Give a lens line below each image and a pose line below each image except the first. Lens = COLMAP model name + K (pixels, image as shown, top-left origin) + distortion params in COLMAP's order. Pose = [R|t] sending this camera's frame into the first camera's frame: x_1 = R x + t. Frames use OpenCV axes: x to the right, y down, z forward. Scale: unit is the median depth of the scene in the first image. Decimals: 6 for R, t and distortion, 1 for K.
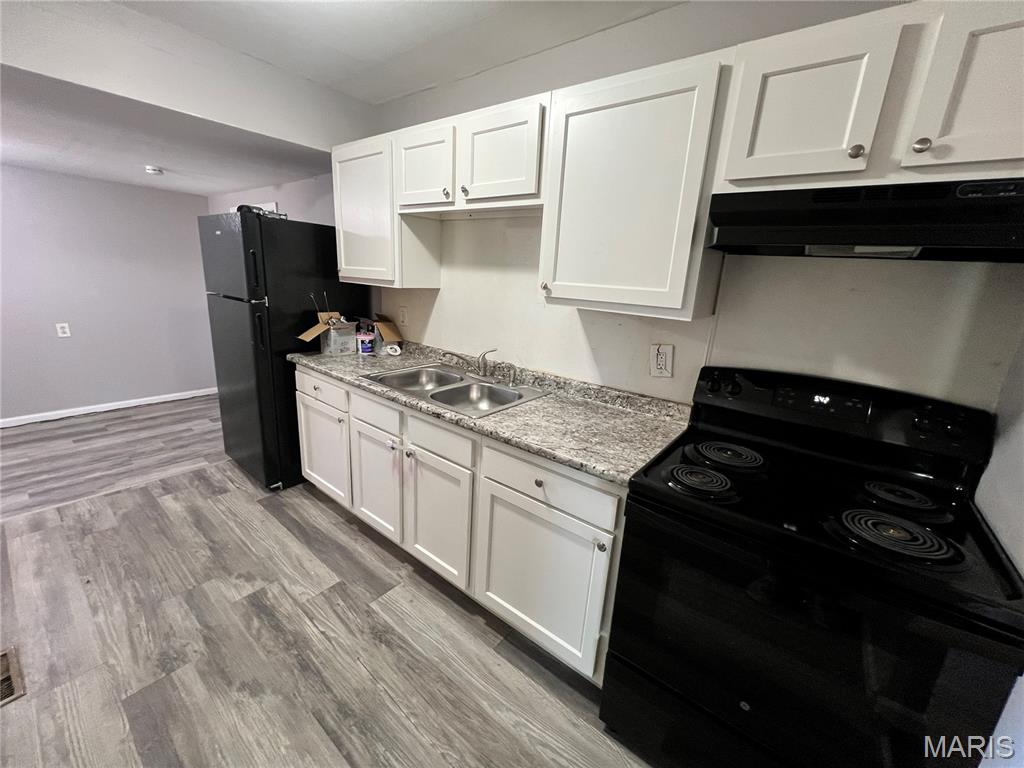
lens RADIAL K [[410.3, 0, 512.3], [0, 410.3, 382.7], [0, 0, 1]] dist [0.000059, -0.000363]
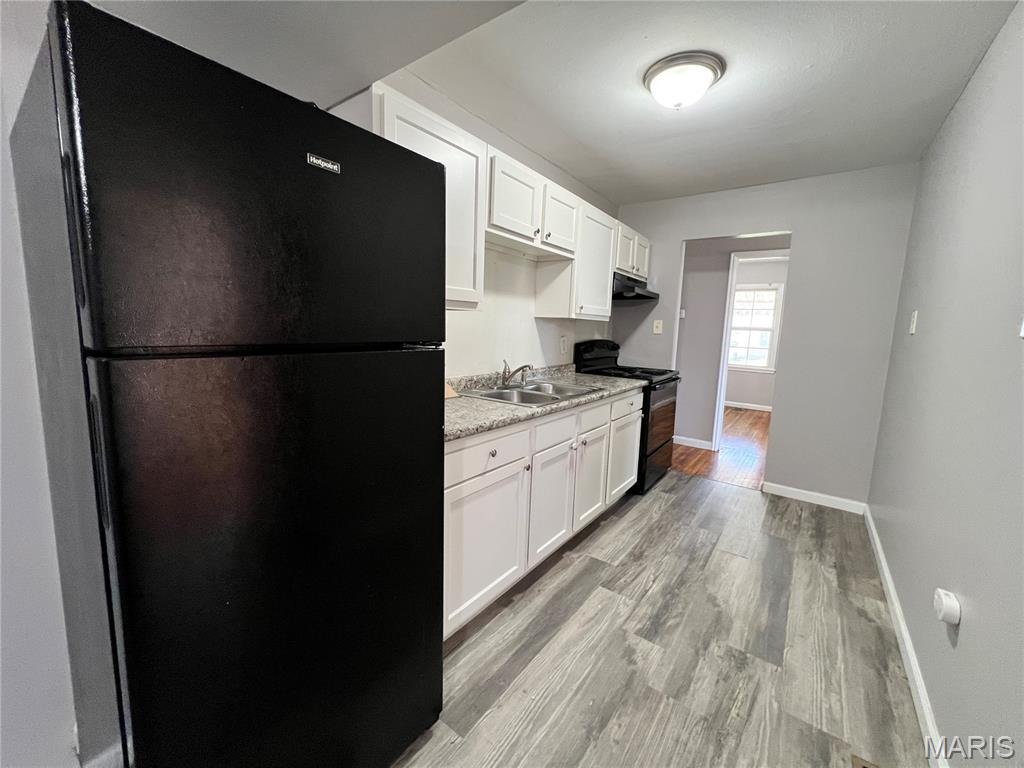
lens RADIAL K [[410.3, 0, 512.2], [0, 410.3, 382.1], [0, 0, 1]] dist [0.000059, -0.000363]
pose [[-0.032414, -0.192539, 0.980754, -1.555017], [0.221955, 0.955381, 0.194893, -0.317228], [-0.974518, 0.224000, 0.011767, 1.260810]]
